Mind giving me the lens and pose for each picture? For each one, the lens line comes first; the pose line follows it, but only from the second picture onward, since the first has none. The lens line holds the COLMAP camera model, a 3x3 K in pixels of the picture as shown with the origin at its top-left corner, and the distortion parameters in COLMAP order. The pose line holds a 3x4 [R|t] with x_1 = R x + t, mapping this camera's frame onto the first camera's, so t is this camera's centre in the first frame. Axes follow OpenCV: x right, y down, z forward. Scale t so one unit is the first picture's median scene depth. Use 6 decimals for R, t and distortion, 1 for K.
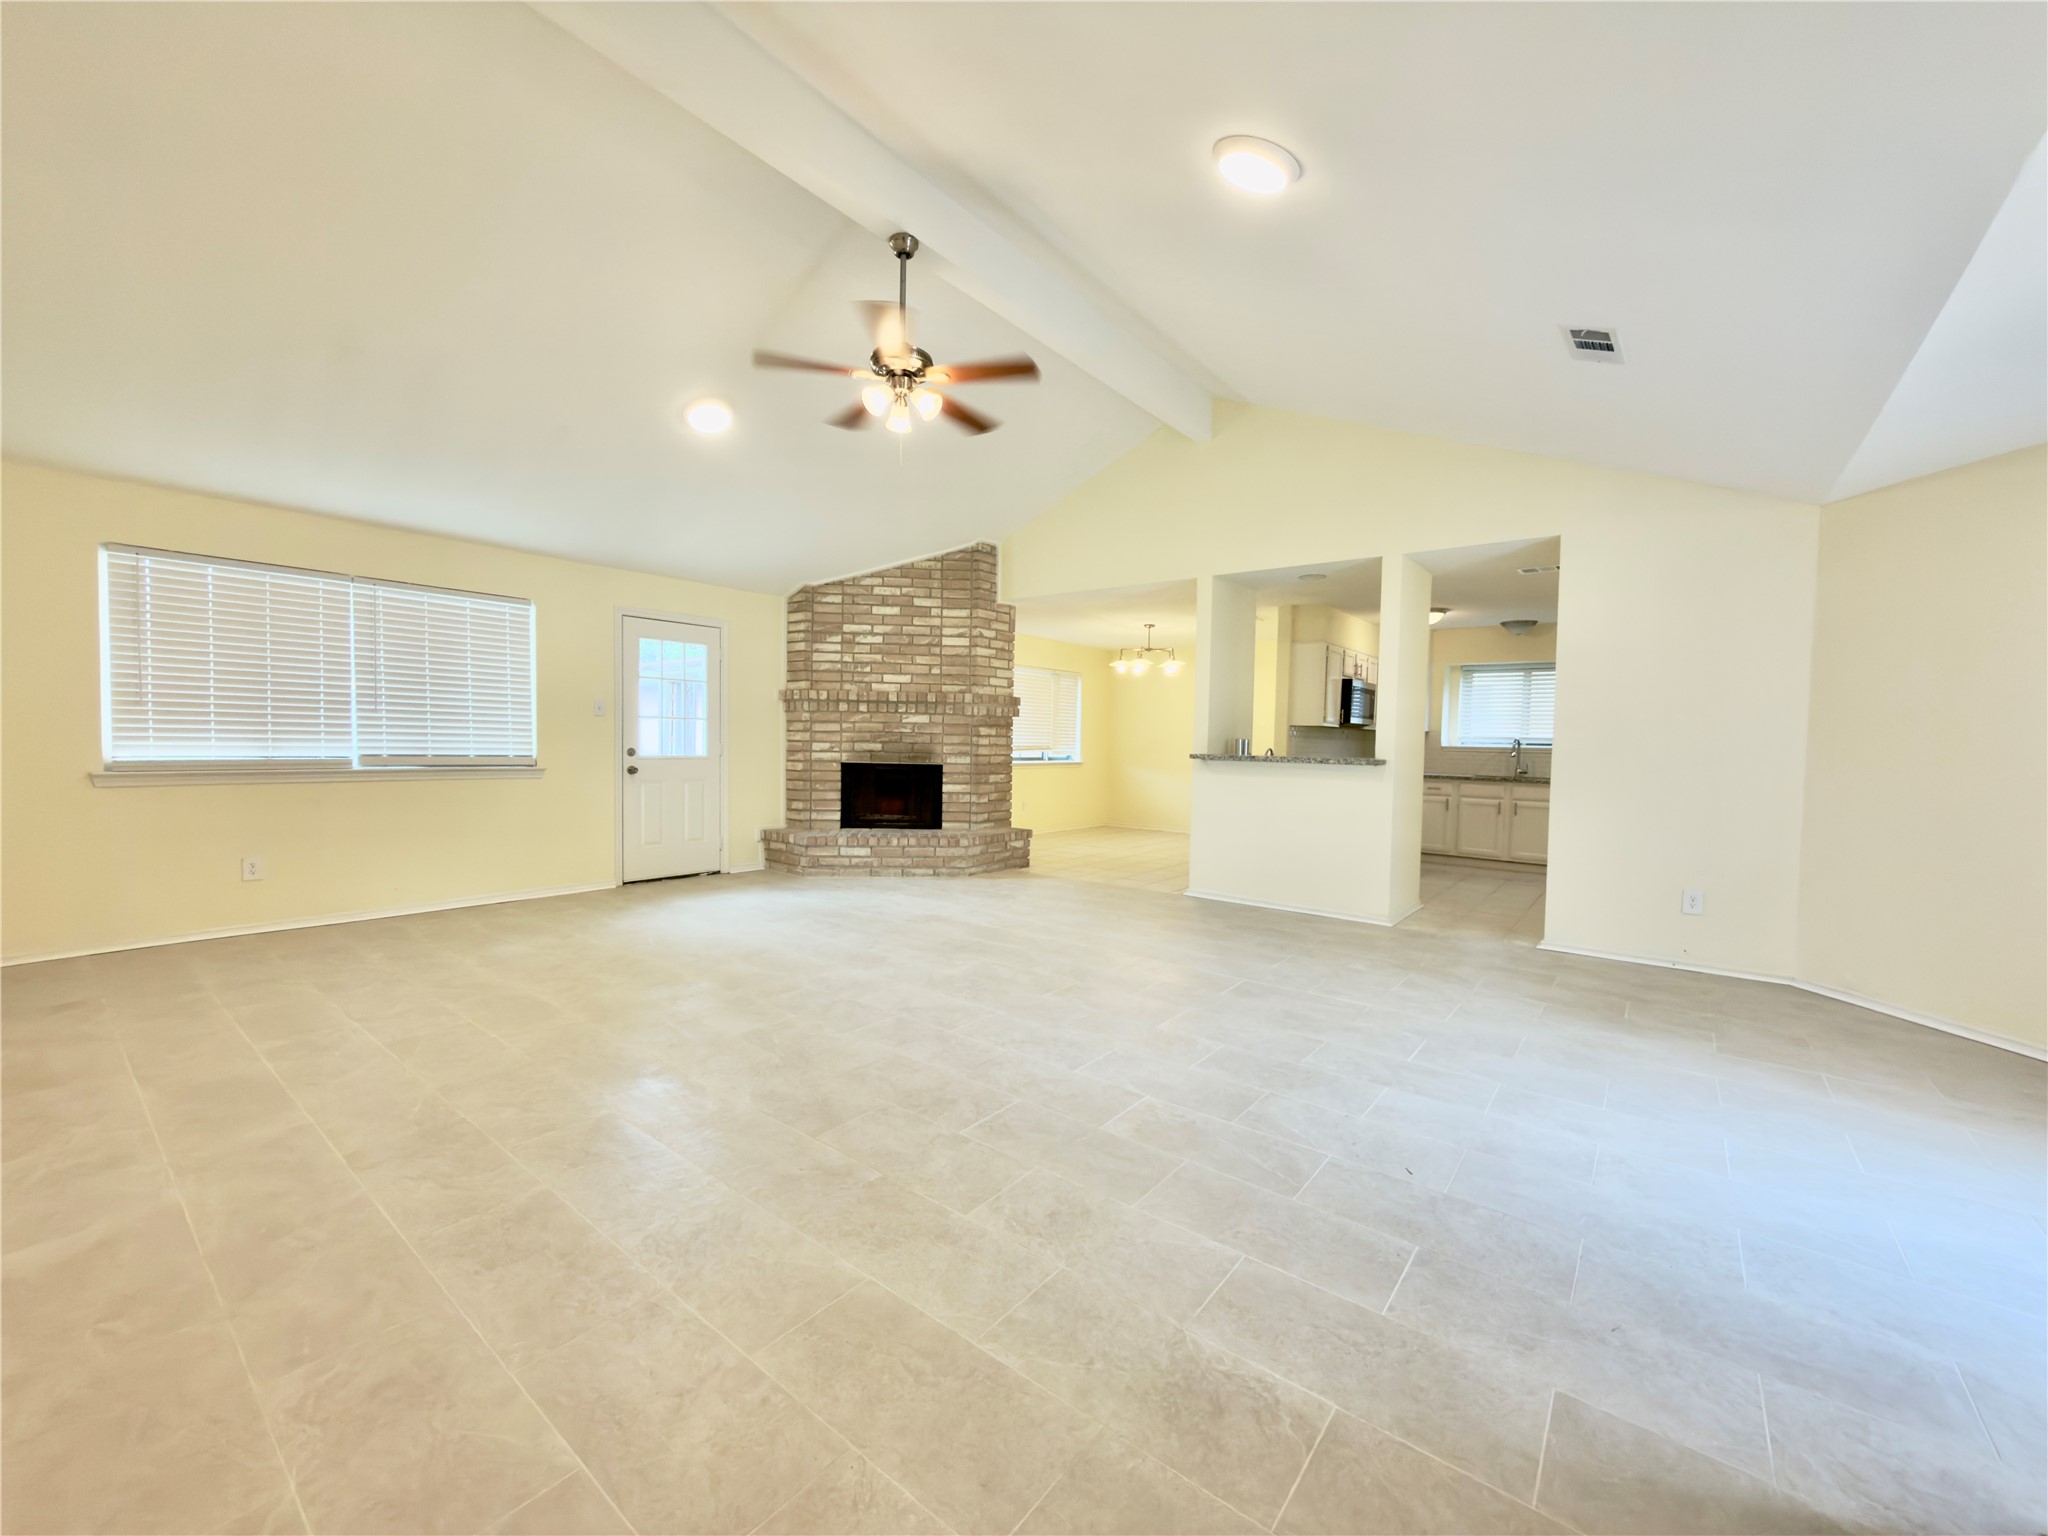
lens RADIAL K [[812.9, 0, 1028.8], [0, 812.9, 770.9], [0, 0, 1]] dist [-0.000383, 0.000616]
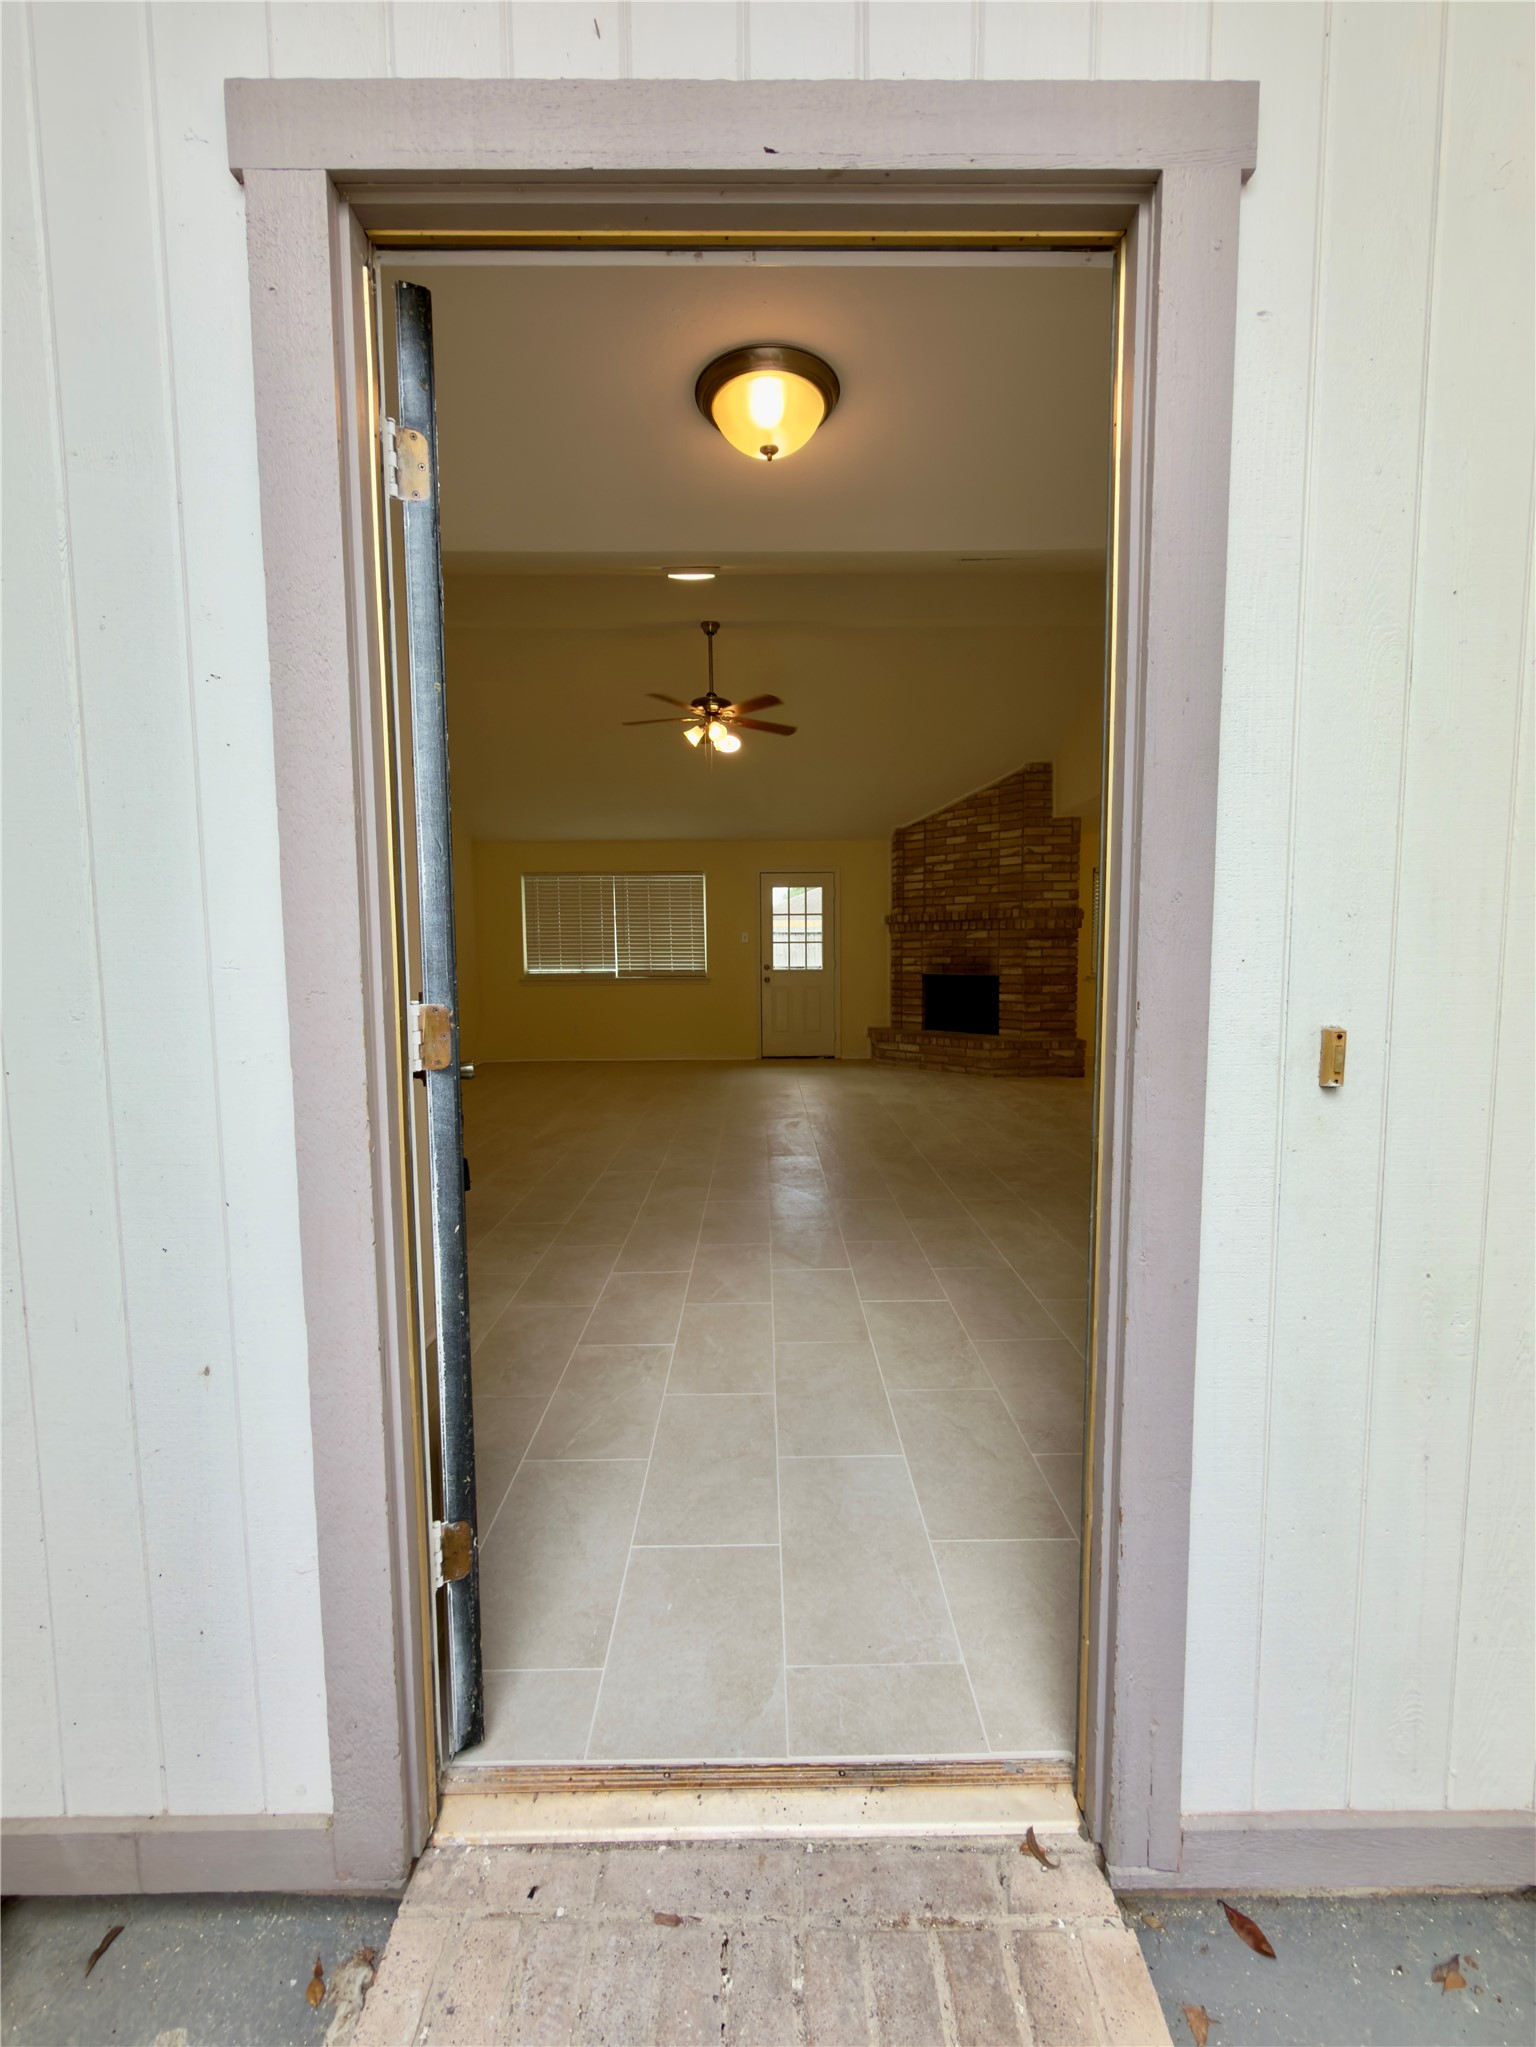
lens RADIAL K [[862.6, 0, 769.6], [0, 862.6, 1026.9], [0, 0, 1]] dist [0.000727, 0.000023]
pose [[0.630822, 0.040771, -0.774856, 0.814912], [-0.008007, 0.998907, 0.046041, 0.013669], [0.775886, -0.022839, 0.630459, 0.039936]]
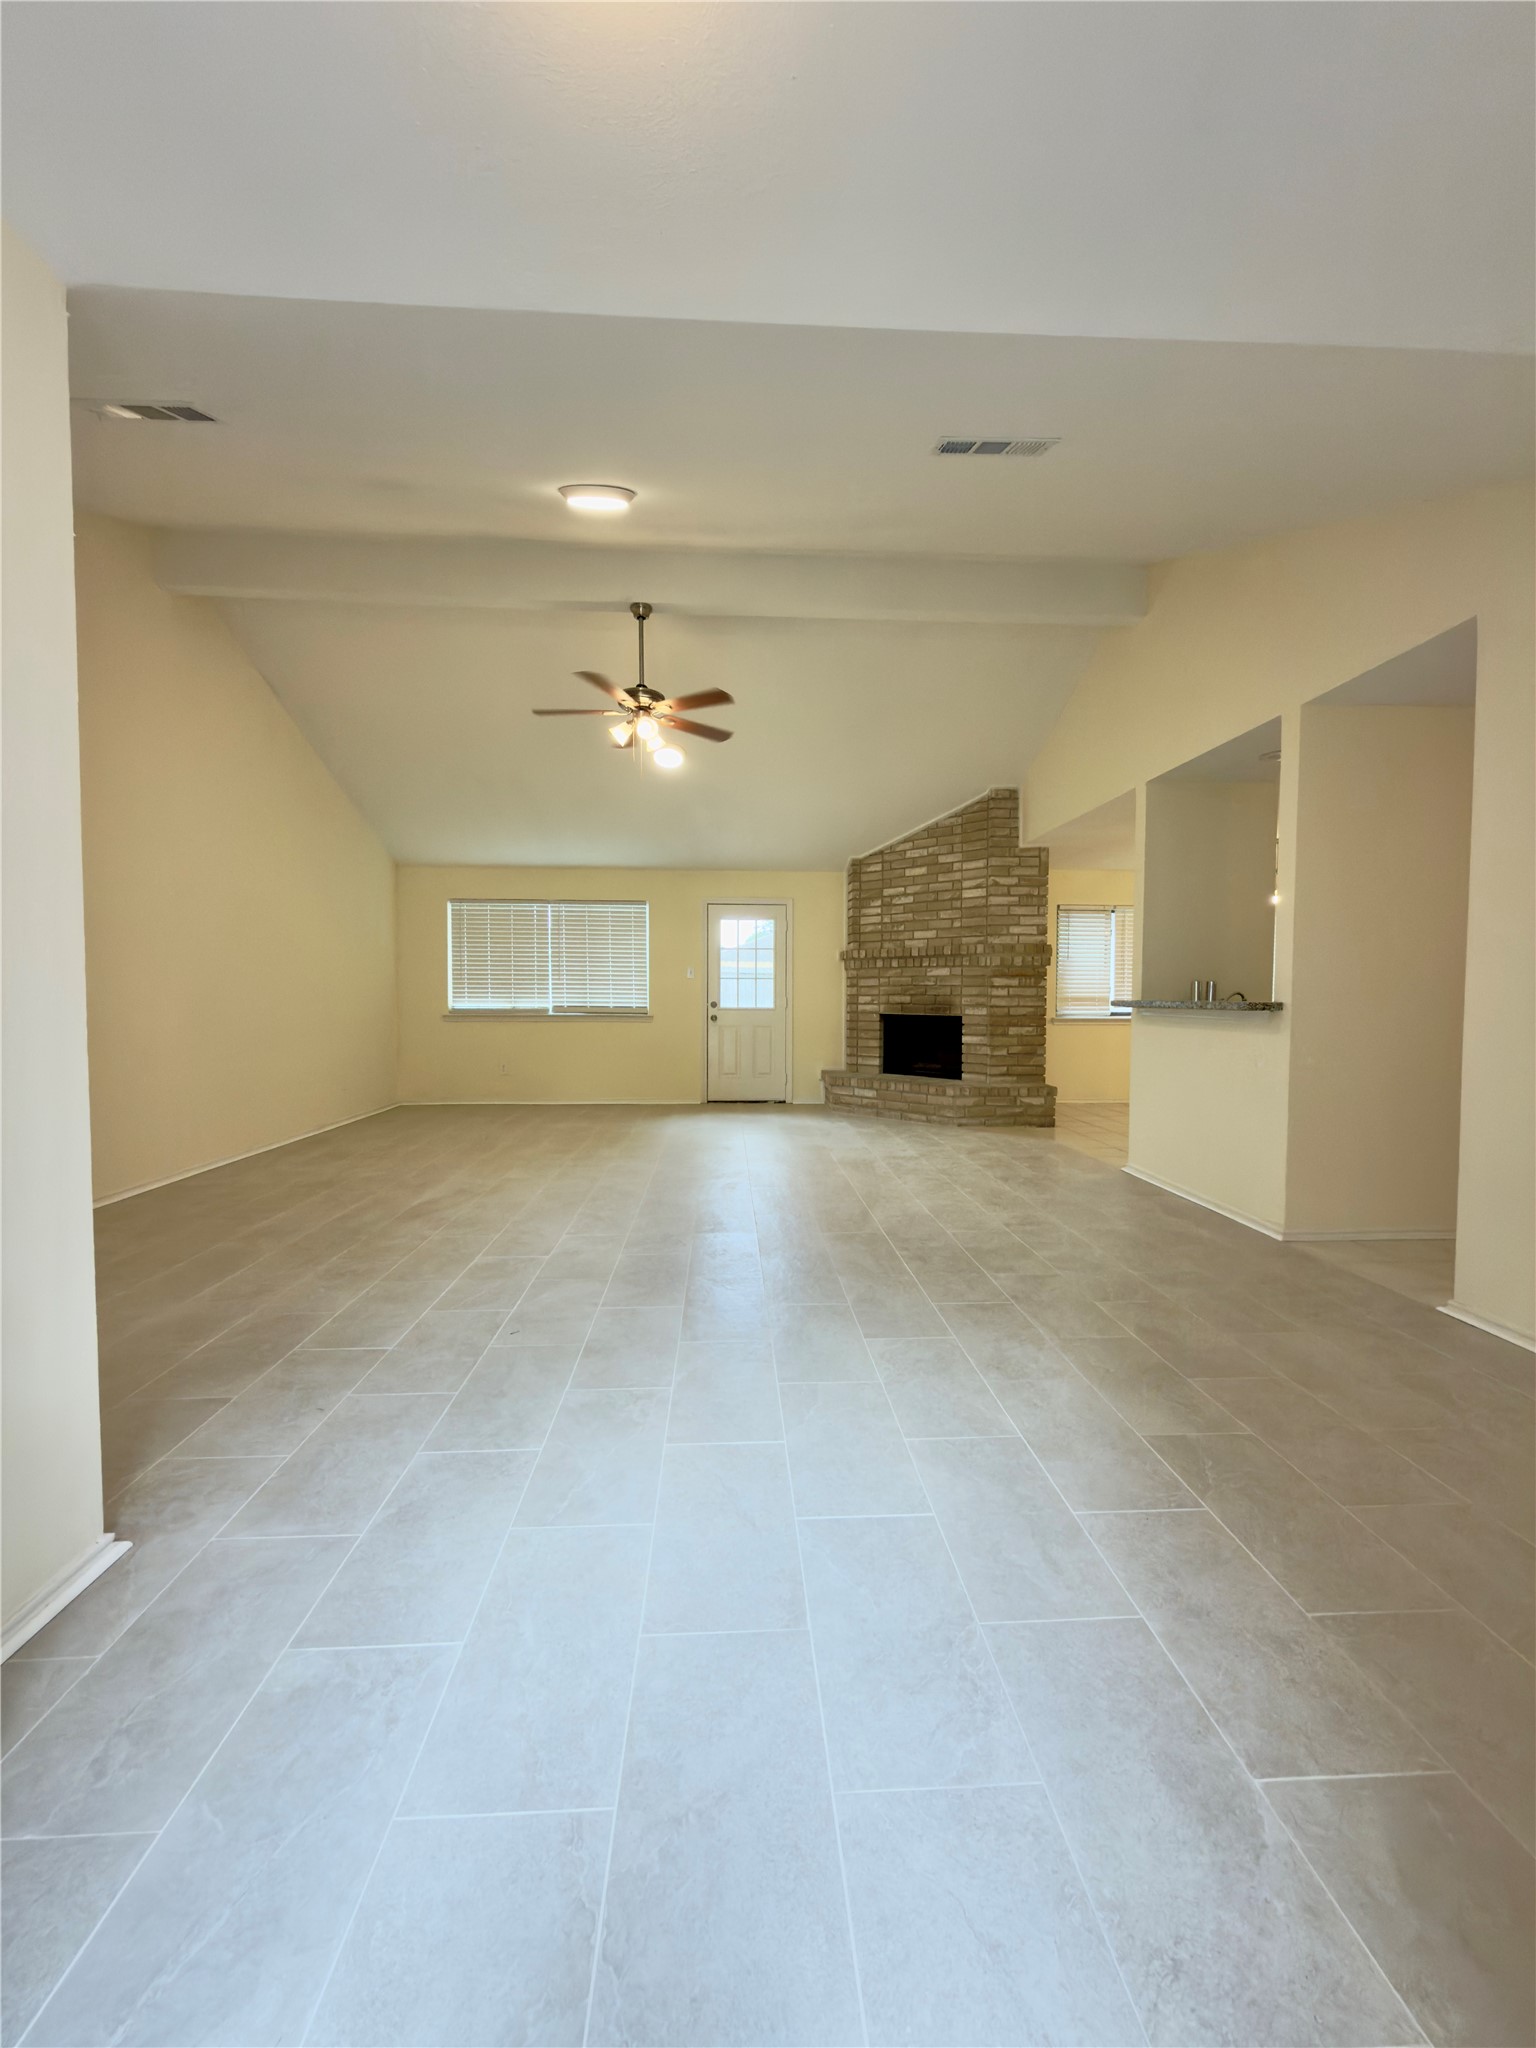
lens RADIAL K [[812.9, 0, 768.2], [0, 812.9, 1025.1], [0, 0, 1]] dist [-0.000383, 0.000616]
pose [[0.664382, 0.009472, -0.747333, 0.666006], [-0.019202, 0.999806, -0.004398, 0.017149], [0.747147, 0.017272, 0.664435, 0.200392]]
